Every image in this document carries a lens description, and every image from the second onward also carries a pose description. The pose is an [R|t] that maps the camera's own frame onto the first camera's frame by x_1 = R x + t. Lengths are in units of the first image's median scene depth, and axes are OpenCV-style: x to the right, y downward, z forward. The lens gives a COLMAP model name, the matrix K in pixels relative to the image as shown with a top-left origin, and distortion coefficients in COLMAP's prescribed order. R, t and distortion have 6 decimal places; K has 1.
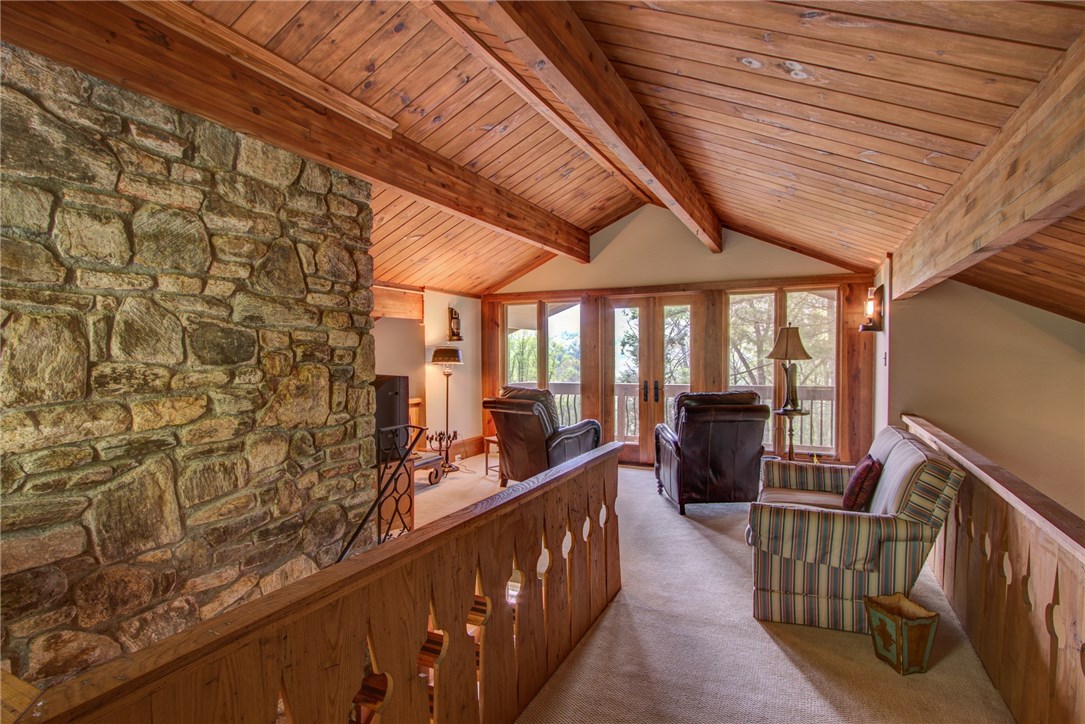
lens RADIAL K [[587.7, 0, 539.5], [0, 587.7, 373.9], [0, 0, 1]] dist [-0.004375, 0.000331]
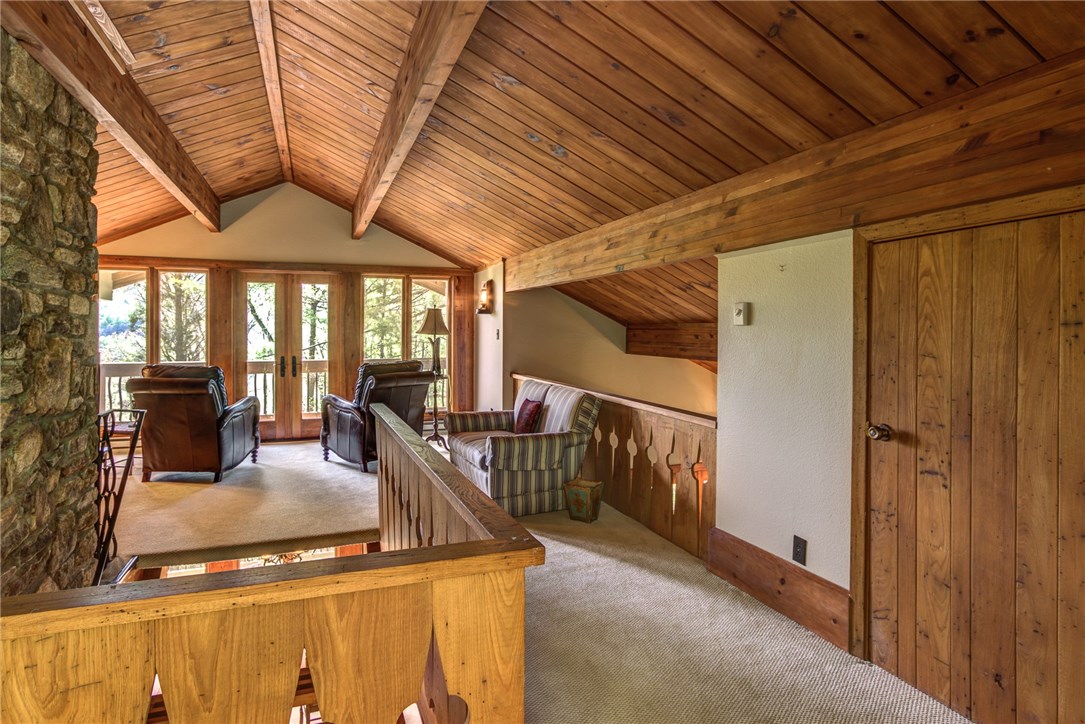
lens RADIAL K [[592.5, 0, 540.8], [0, 592.5, 343.4], [0, 0, 1]] dist [-0.001044, 0.001132]
pose [[0.683484, -0.008086, 0.729921, -0.340936], [0.020566, 0.999755, -0.008182, 0.009201], [-0.729676, 0.020604, 0.683483, -0.023770]]
